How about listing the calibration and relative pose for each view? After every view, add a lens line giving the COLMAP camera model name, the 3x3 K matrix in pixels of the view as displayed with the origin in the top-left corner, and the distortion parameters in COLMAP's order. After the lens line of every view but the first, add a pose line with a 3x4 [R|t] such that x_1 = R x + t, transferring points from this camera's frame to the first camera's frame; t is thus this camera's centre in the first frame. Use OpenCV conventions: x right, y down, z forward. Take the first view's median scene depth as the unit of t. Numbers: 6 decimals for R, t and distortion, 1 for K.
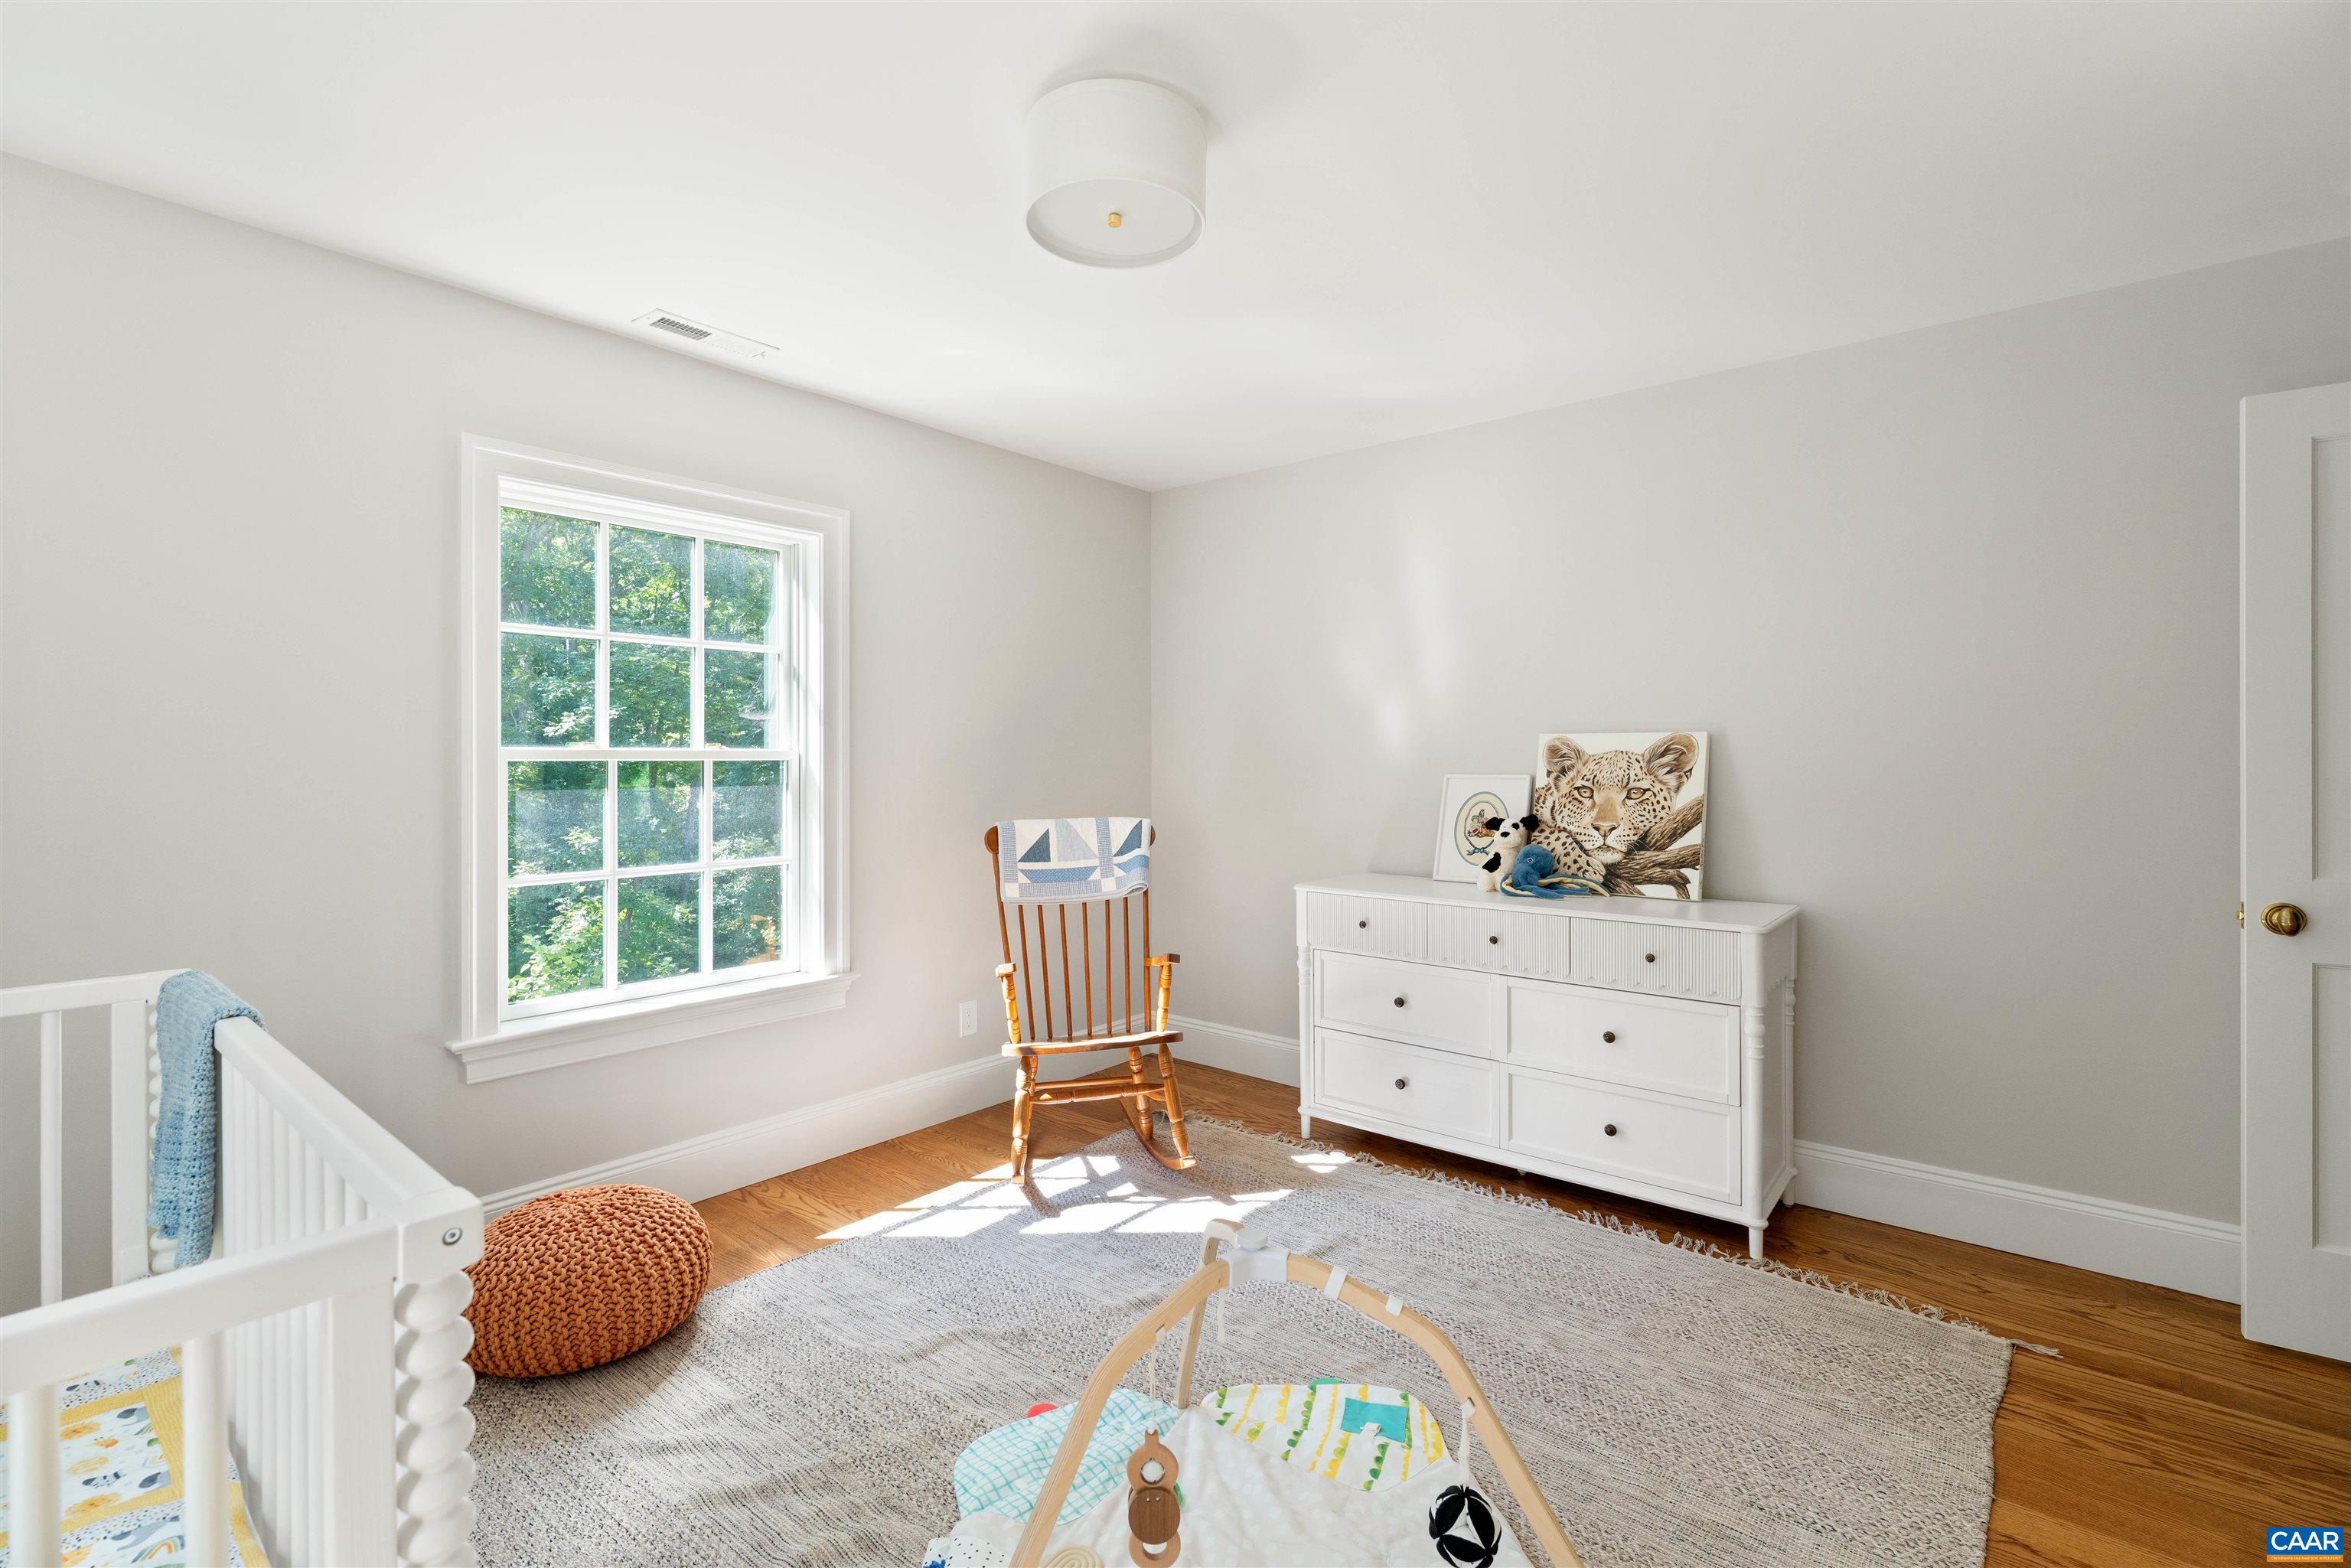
lens RADIAL K [[1061.3, 0, 1159.2], [0, 1061.3, 763.5], [0, 0, 1]] dist [0.000425, 0.000183]
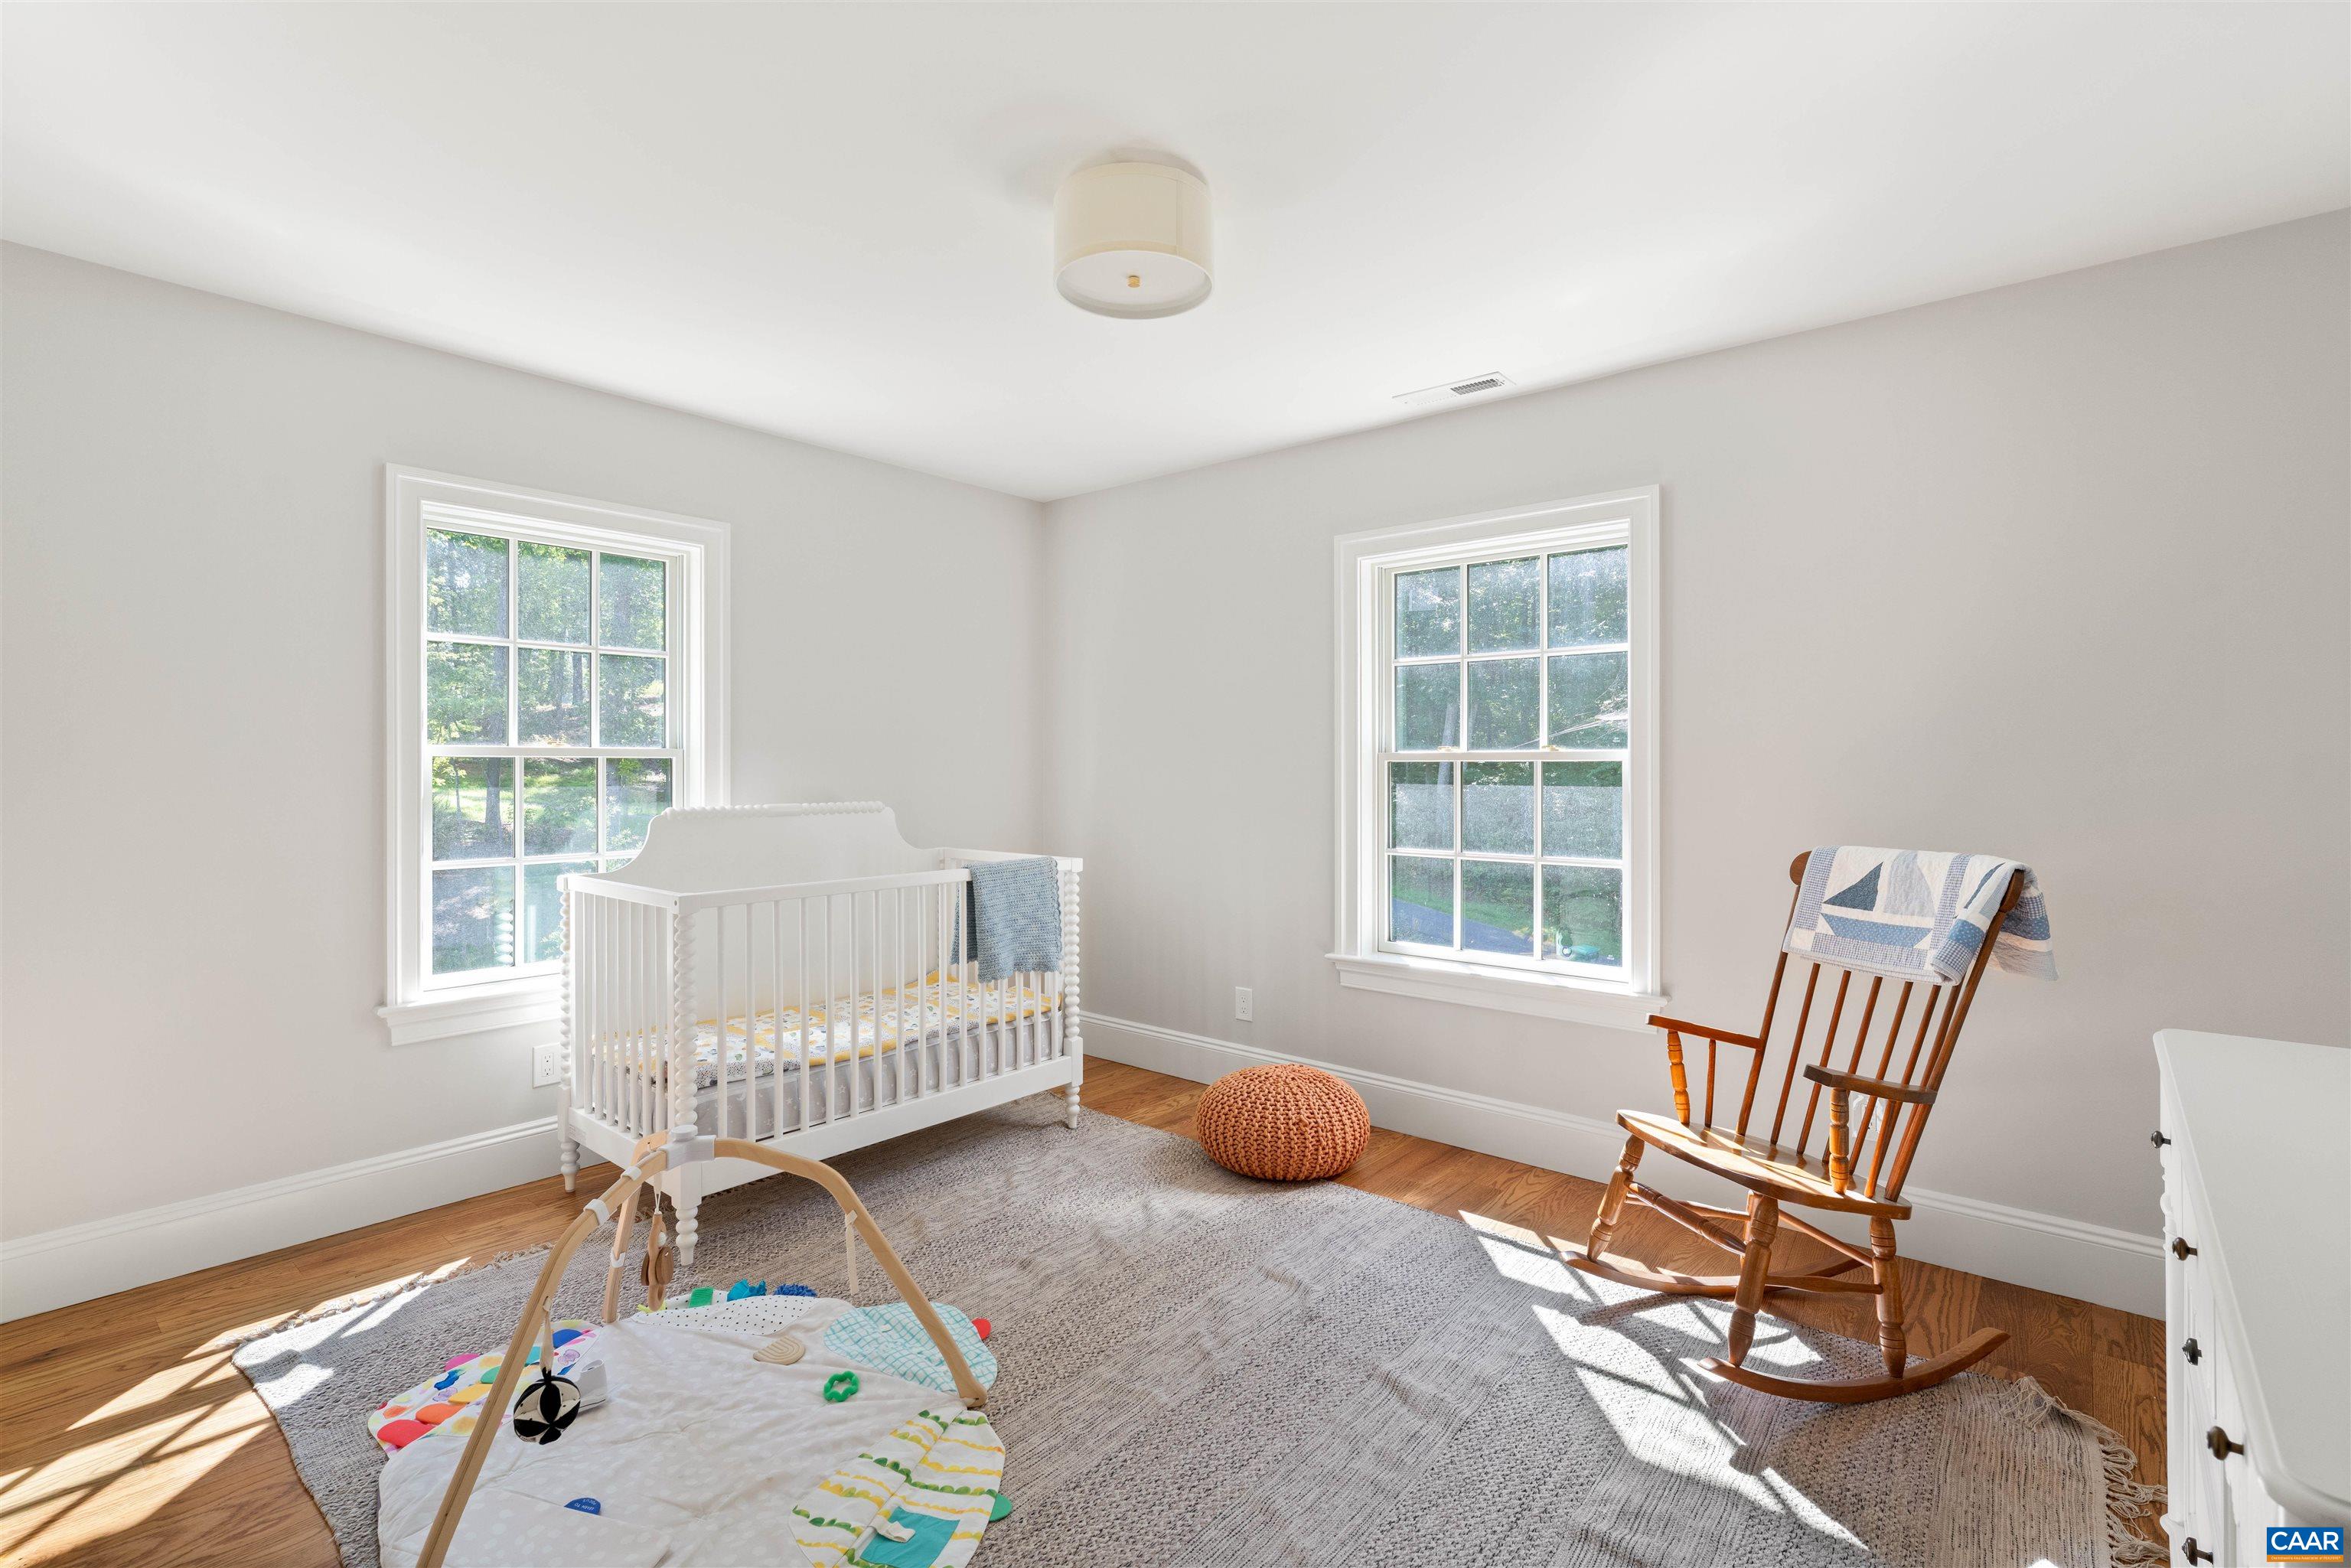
lens RADIAL K [[1061.3, 0, 1159.2], [0, 1061.3, 763.5], [0, 0, 1]] dist [0.000425, 0.000183]
pose [[-0.000550, 0.000550, -1.000000, 0.689400], [-0.003291, 0.999994, 0.000552, -0.000641], [0.999994, 0.003291, -0.000549, 0.650386]]
